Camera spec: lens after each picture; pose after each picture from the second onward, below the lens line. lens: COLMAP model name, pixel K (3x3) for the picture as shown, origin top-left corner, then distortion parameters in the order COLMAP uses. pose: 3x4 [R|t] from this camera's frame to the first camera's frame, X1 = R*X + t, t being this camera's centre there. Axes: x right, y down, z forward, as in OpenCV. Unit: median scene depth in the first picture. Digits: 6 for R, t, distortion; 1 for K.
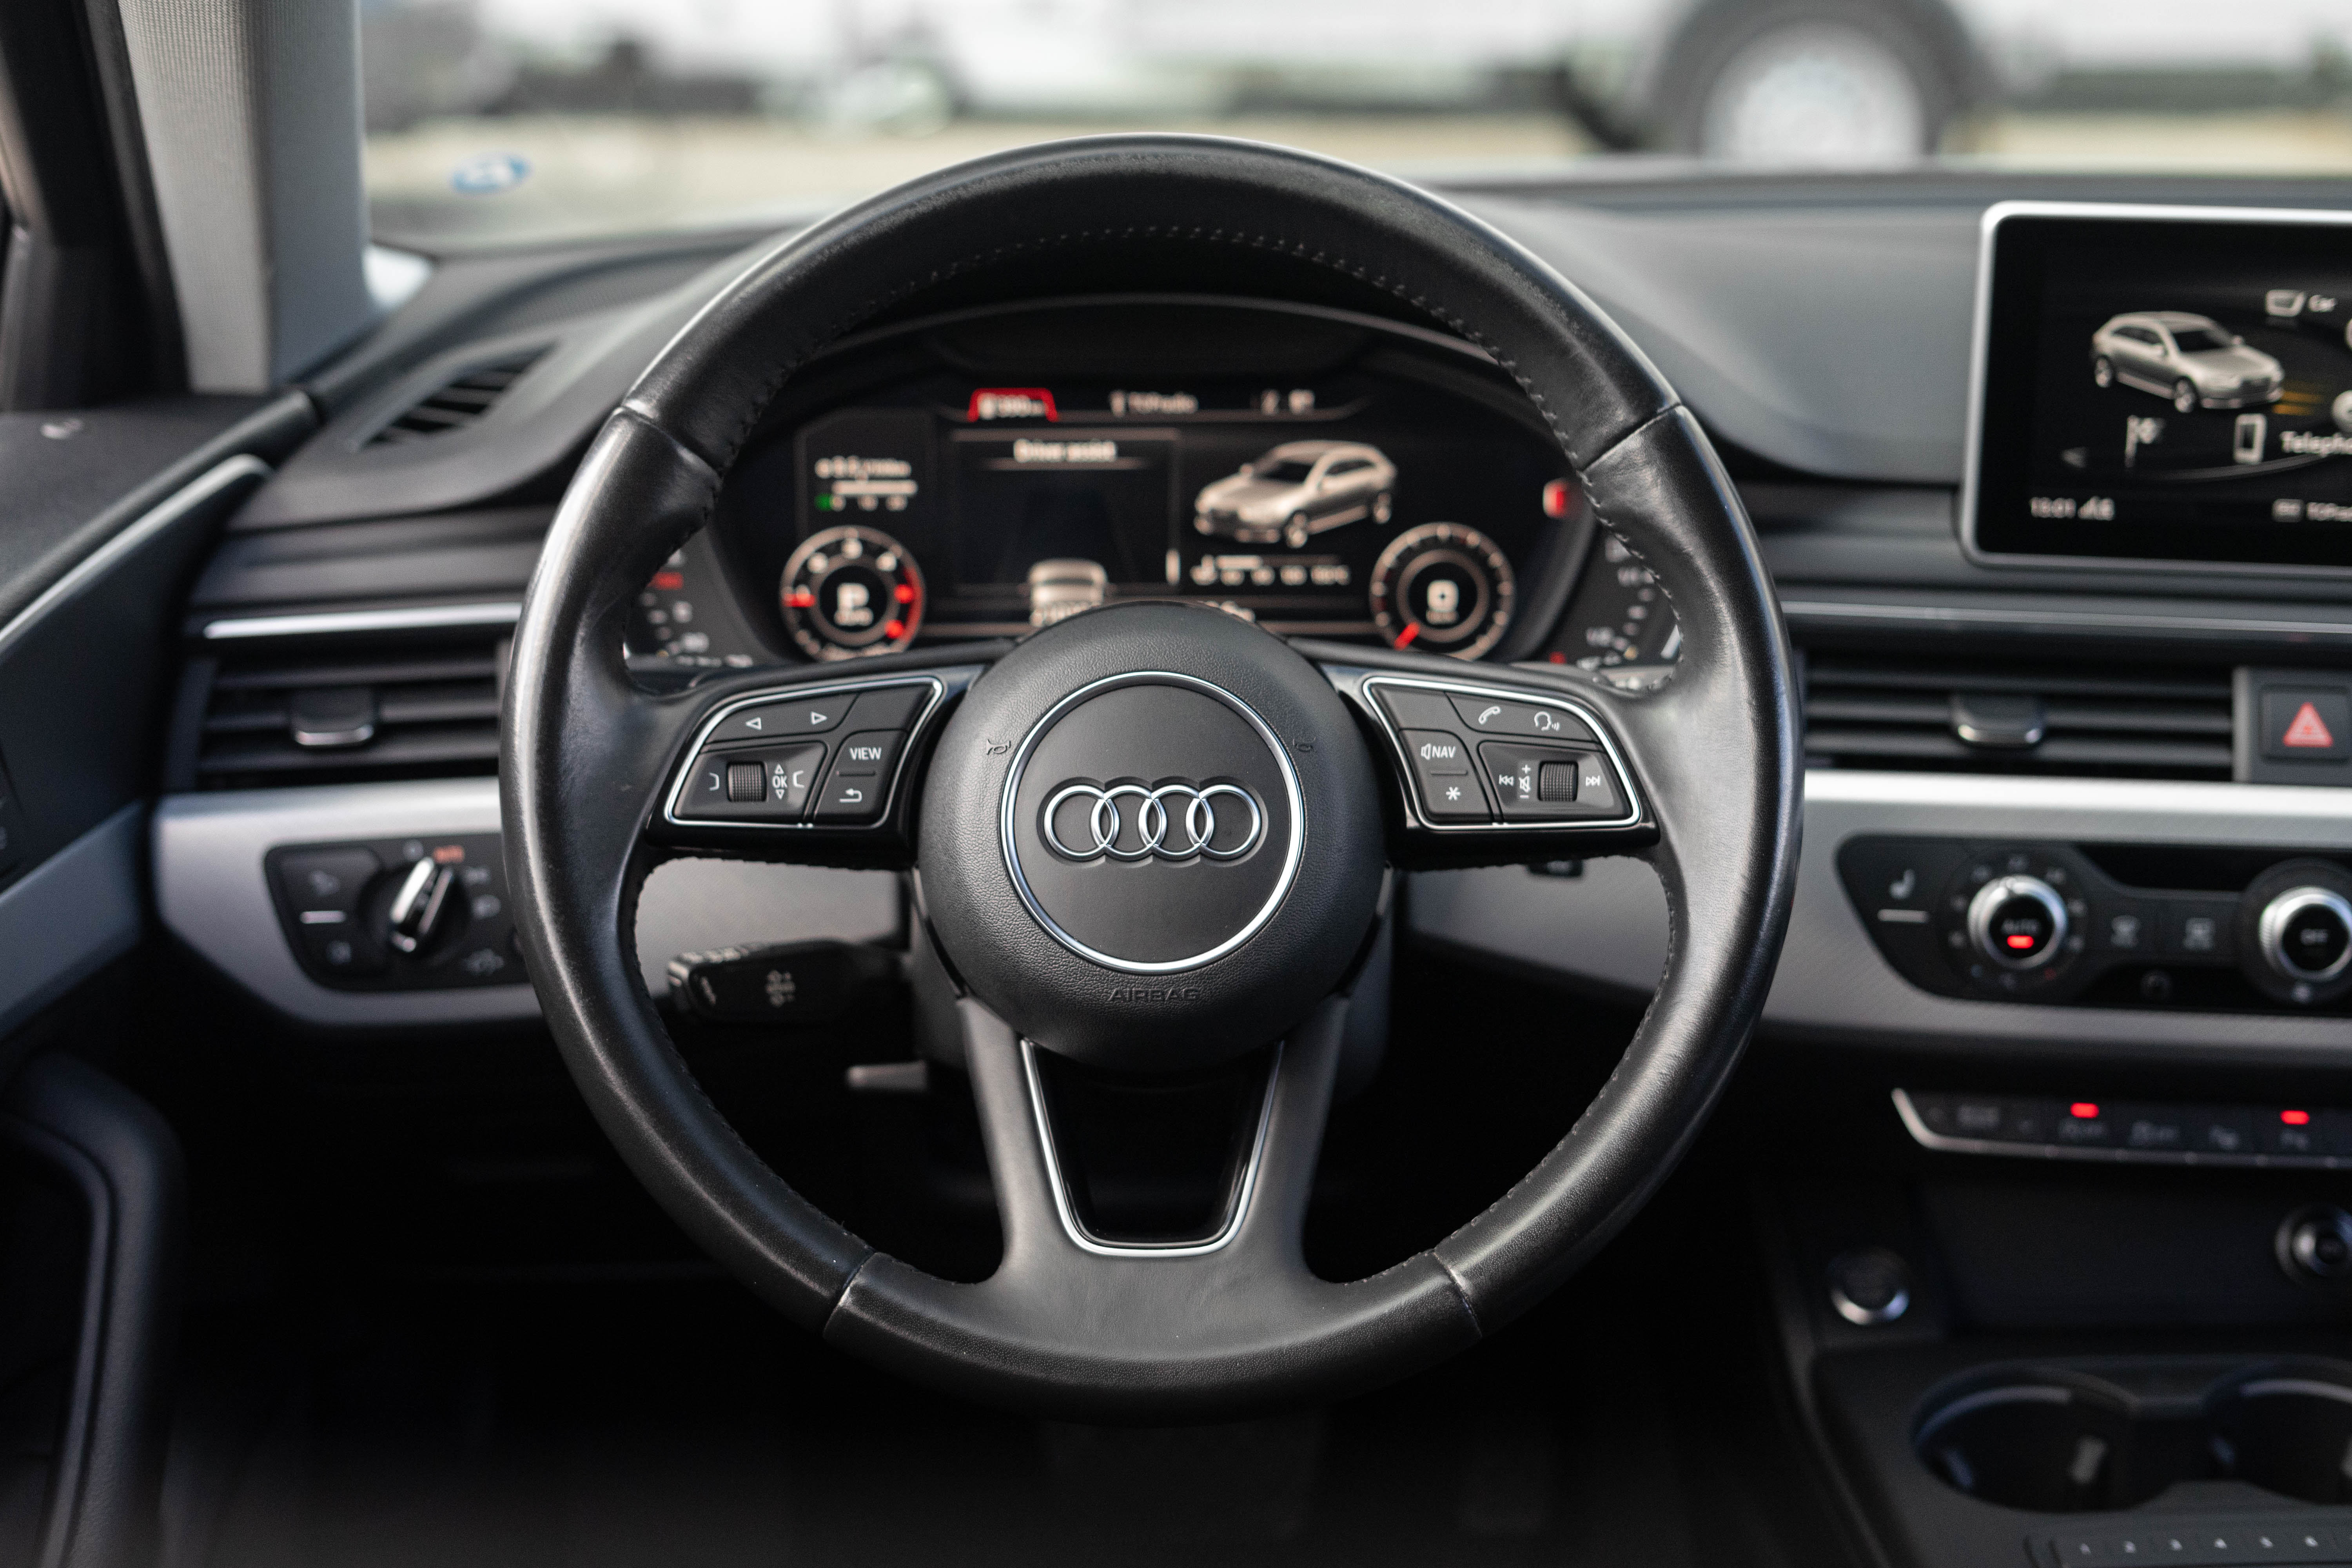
lens RADIAL K [[3534.0, 0, 1176.0], [0, 3534.0, 784.0], [0, 0, 1]] dist [-0.032671, -0.155576]
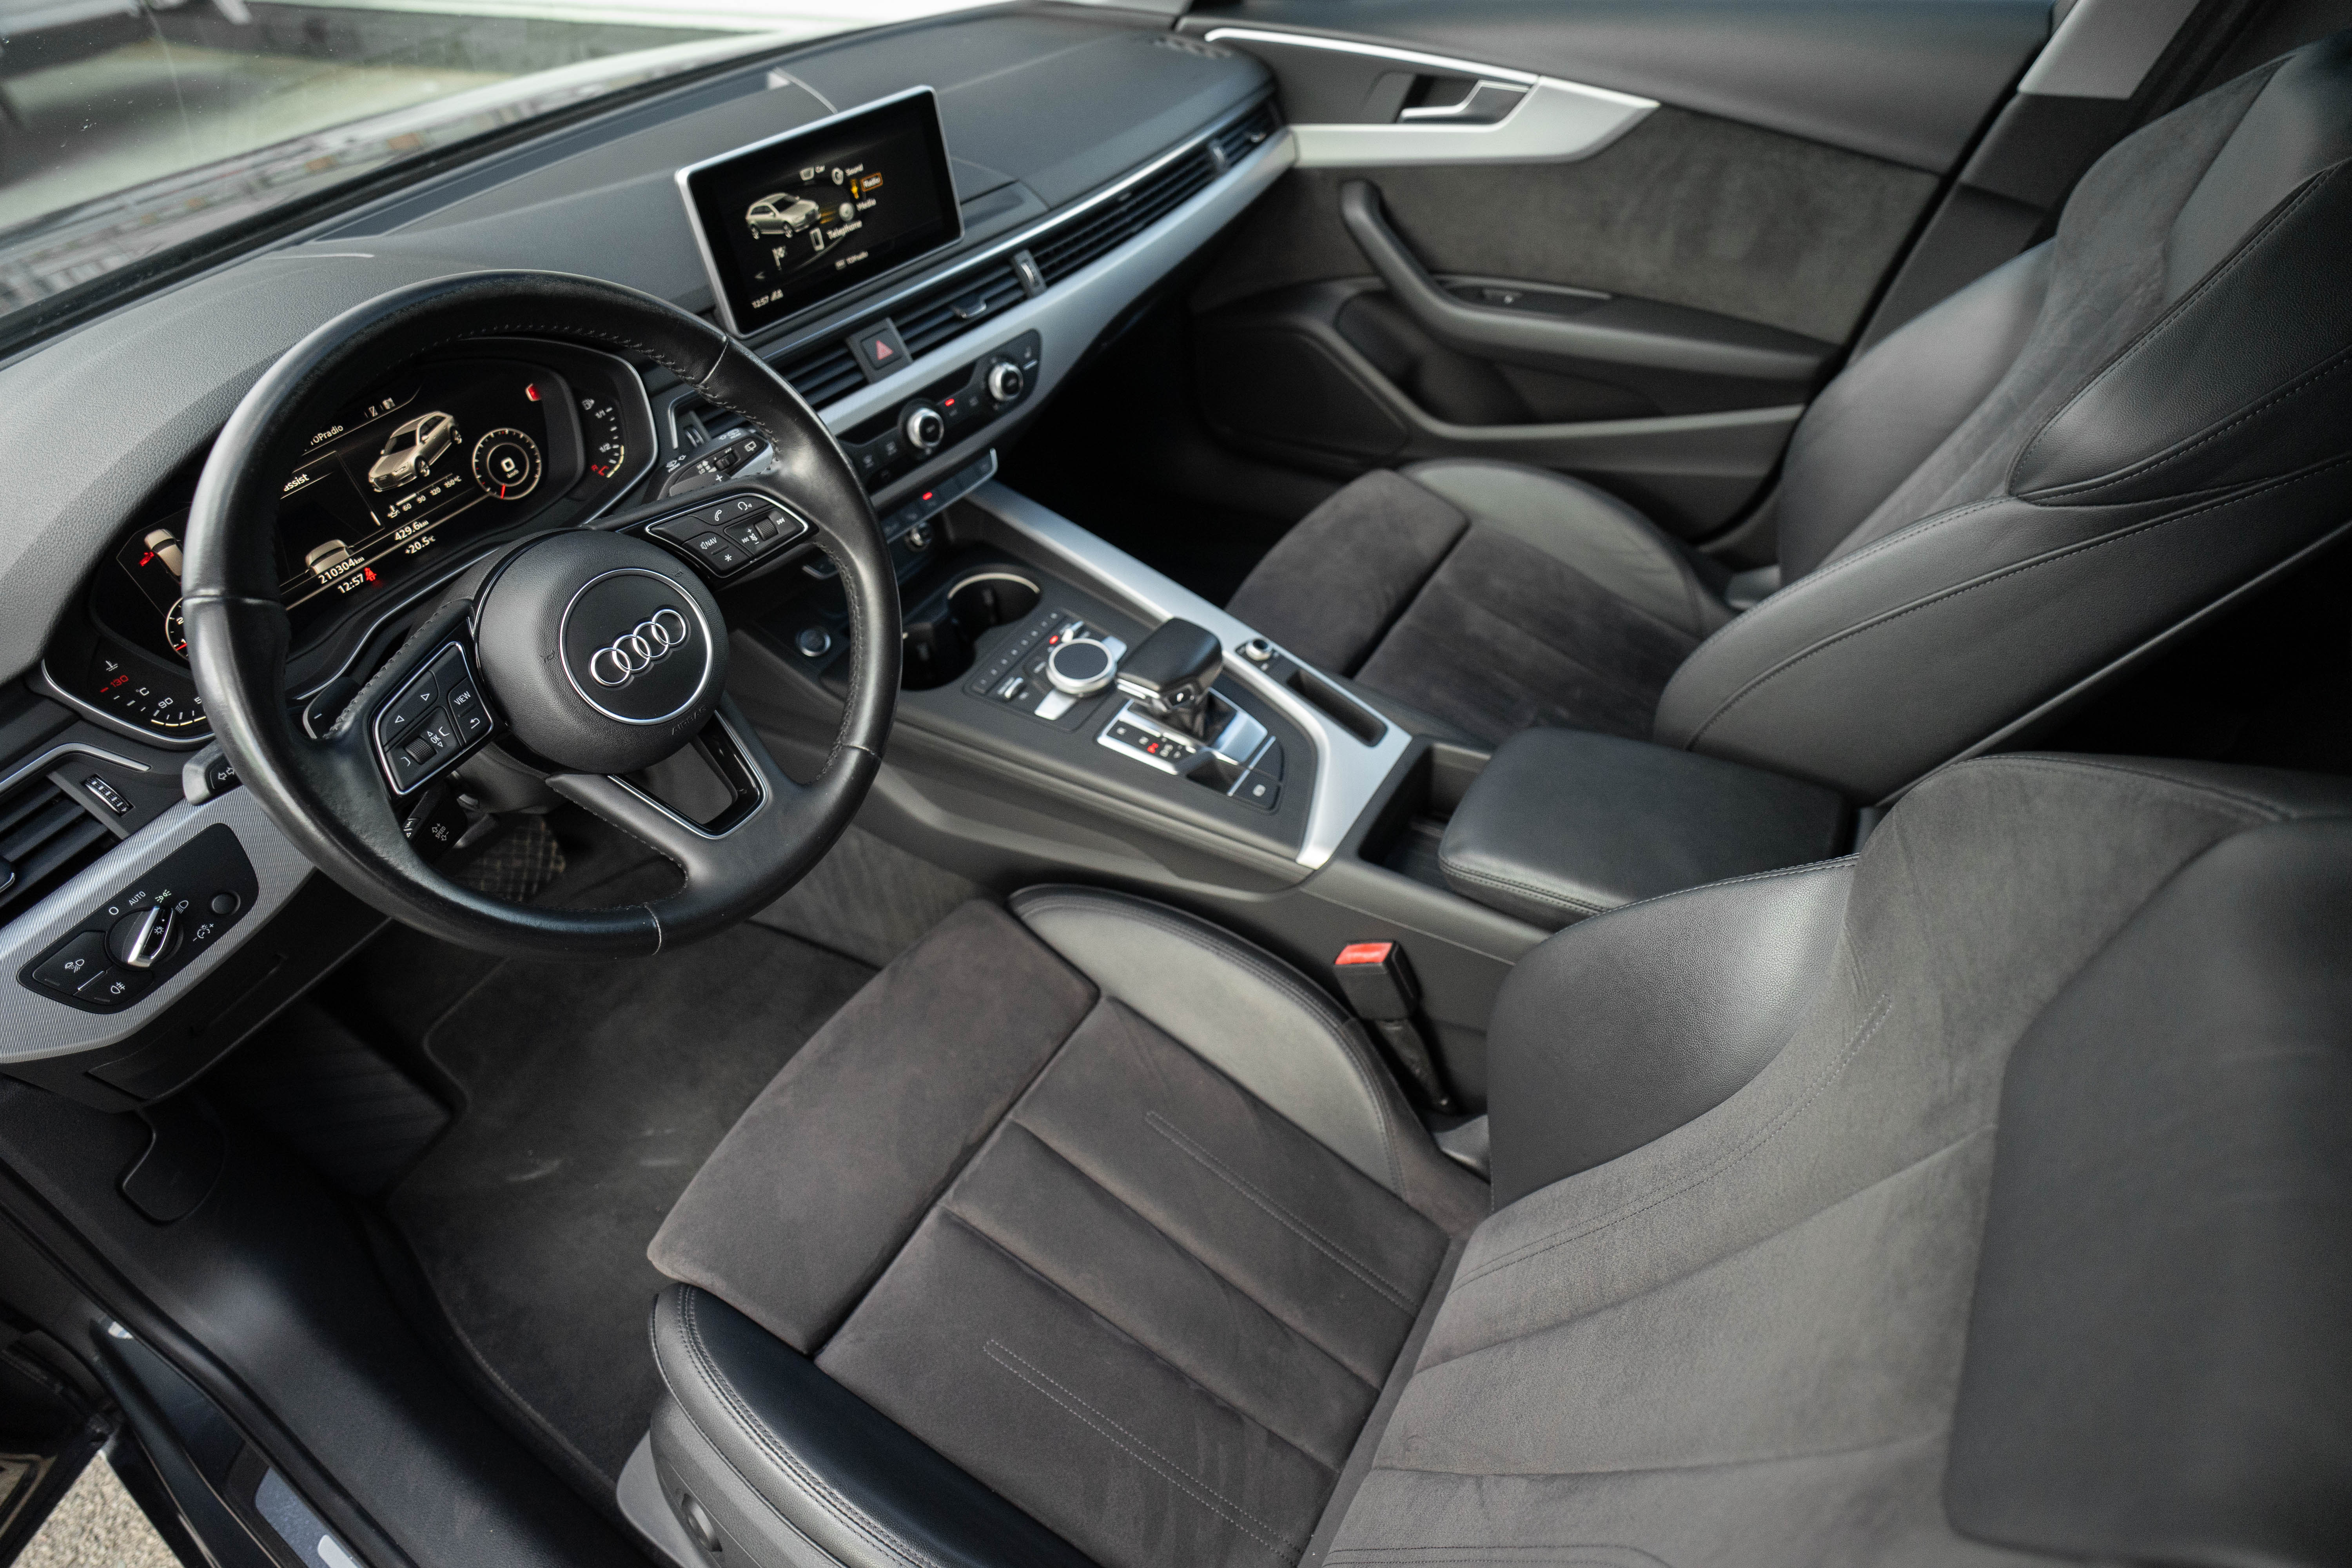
lens RADIAL K [[1199.9, 0, 1176.0], [0, 1199.9, 784.0], [0, 0, 1]] dist [-0.066284, 0.030952]
pose [[0.539780, -0.612279, 0.577713, -0.224411], [0.327913, 0.785002, 0.525589, -0.143708], [-0.775313, -0.094263, 0.624503, 0.299274]]
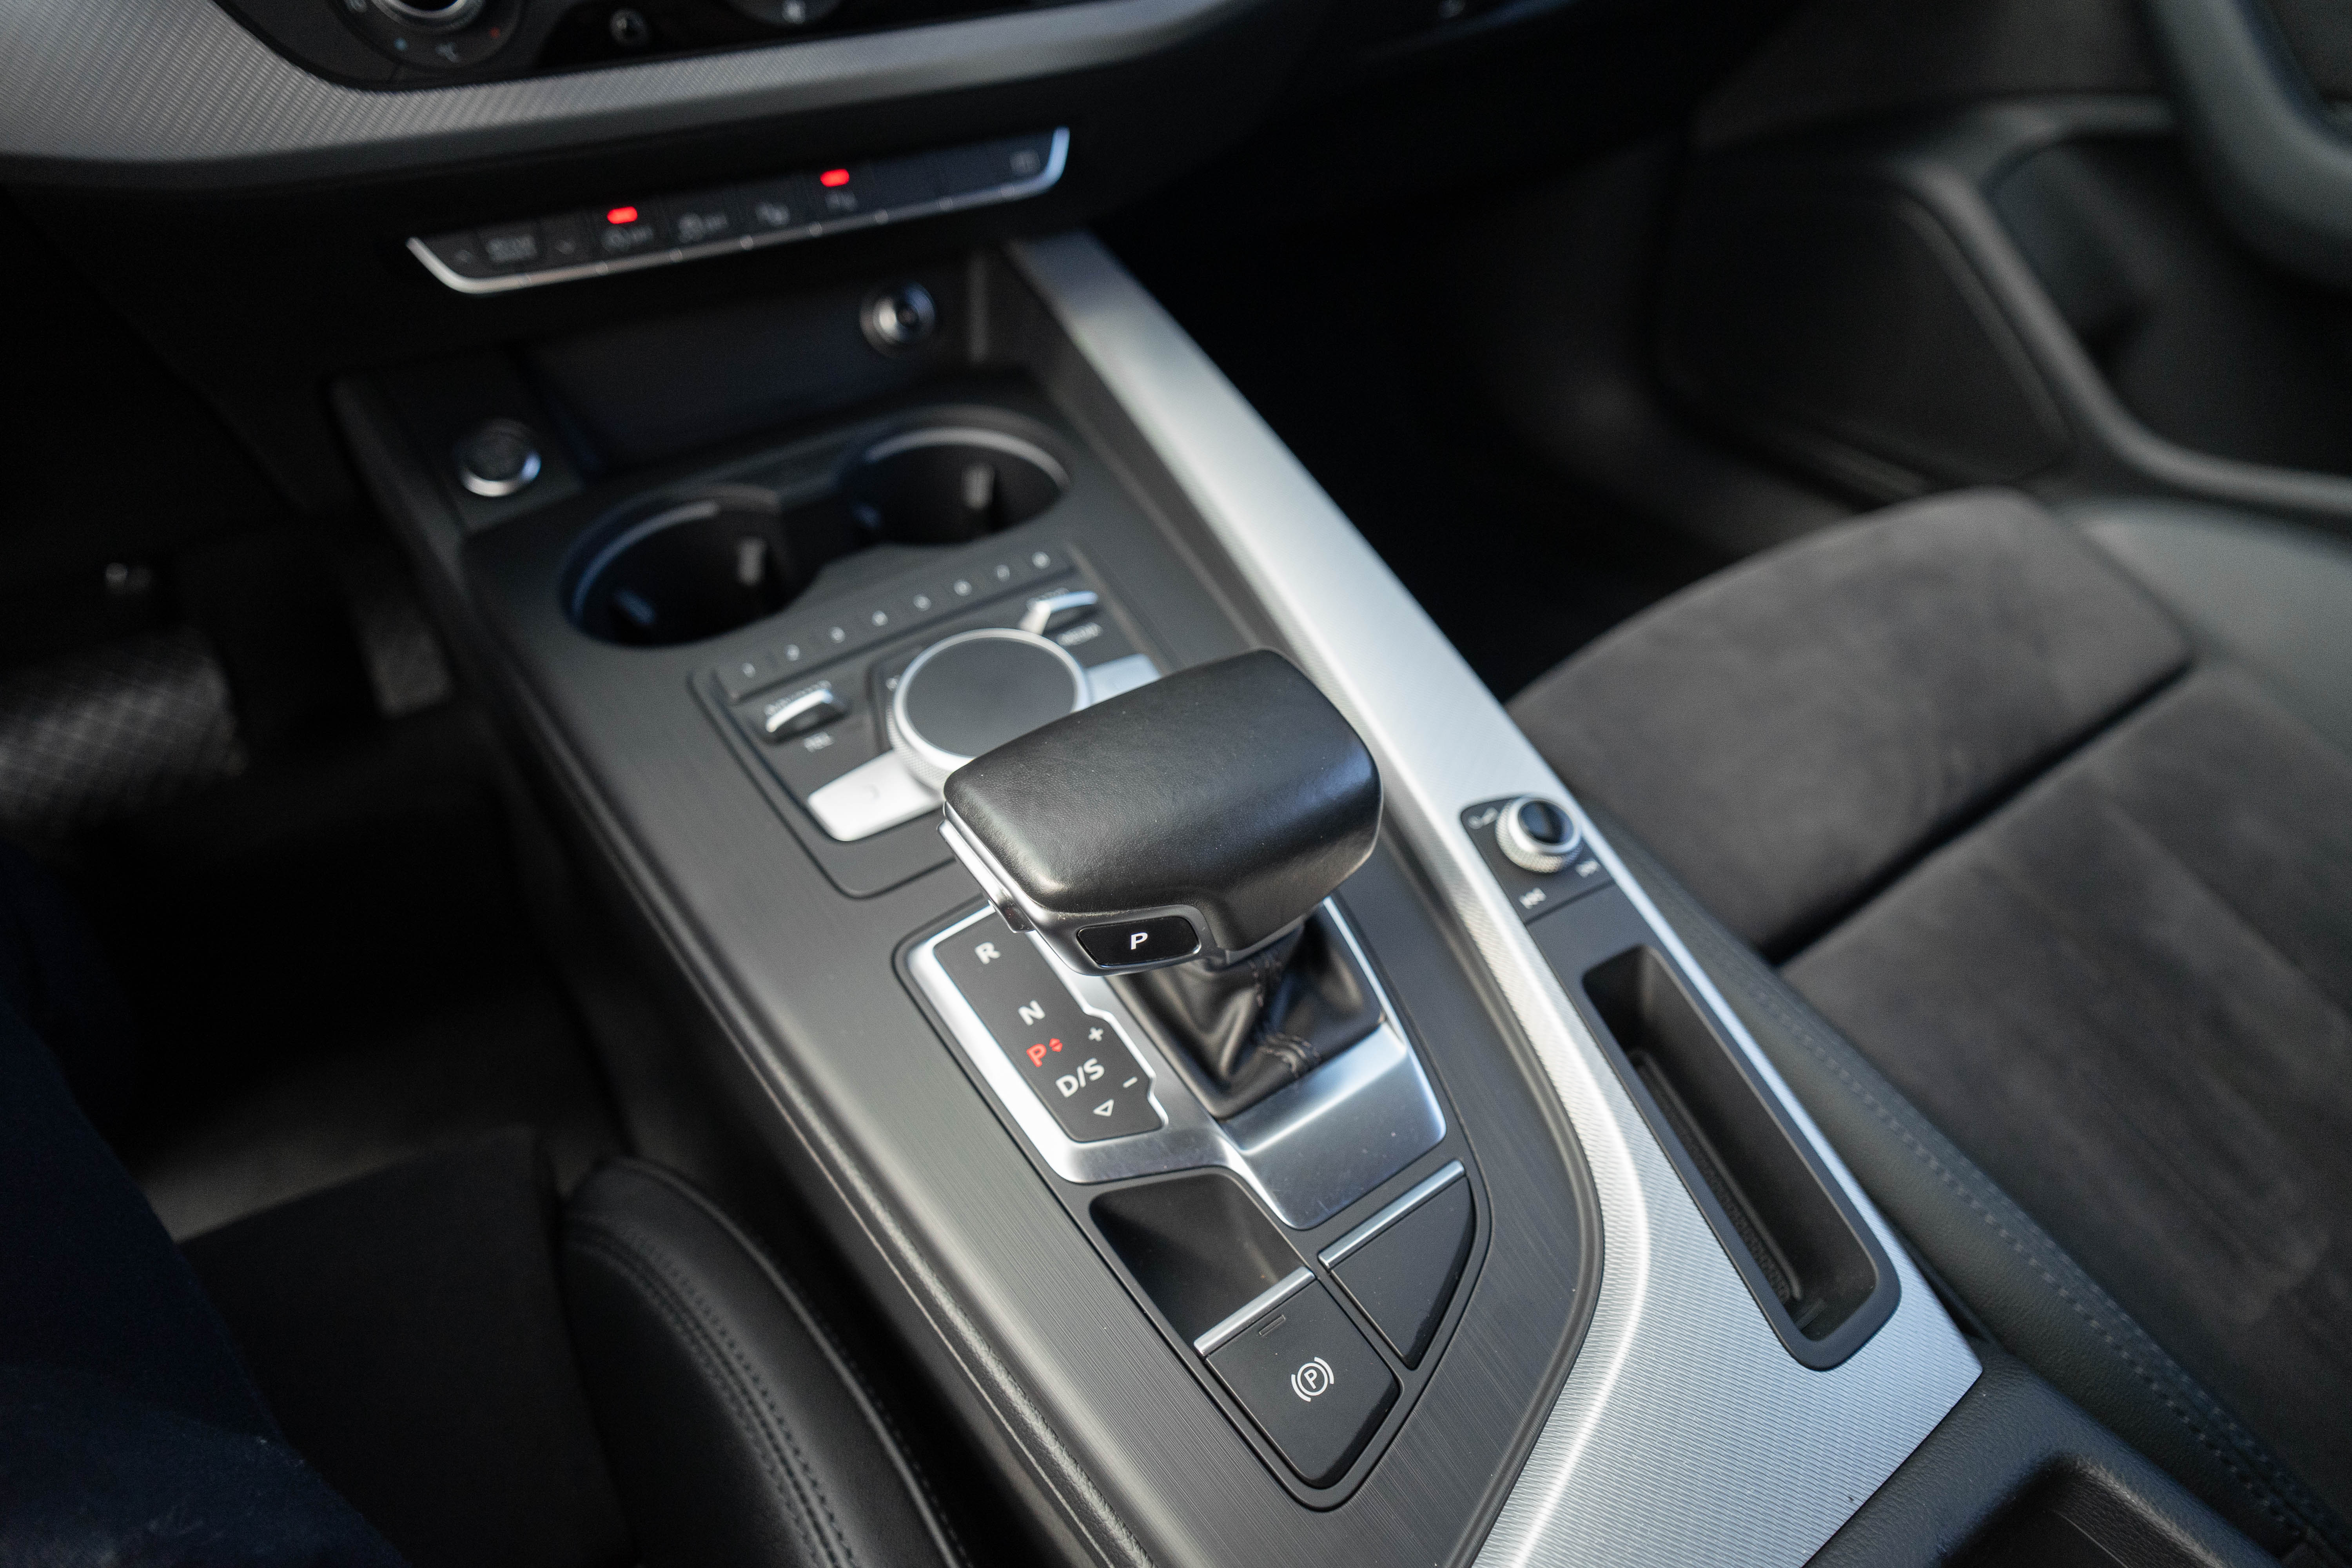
lens RADIAL K [[1225.7, 0, 1176.0], [0, 1225.7, 784.0], [0, 0, 1]] dist [-0.059019, 0.032113]
pose [[0.842037, -0.375371, 0.387389, 0.206395], [0.184727, 0.875398, 0.446714, 0.113227], [-0.506803, -0.304589, 0.806459, 0.633724]]
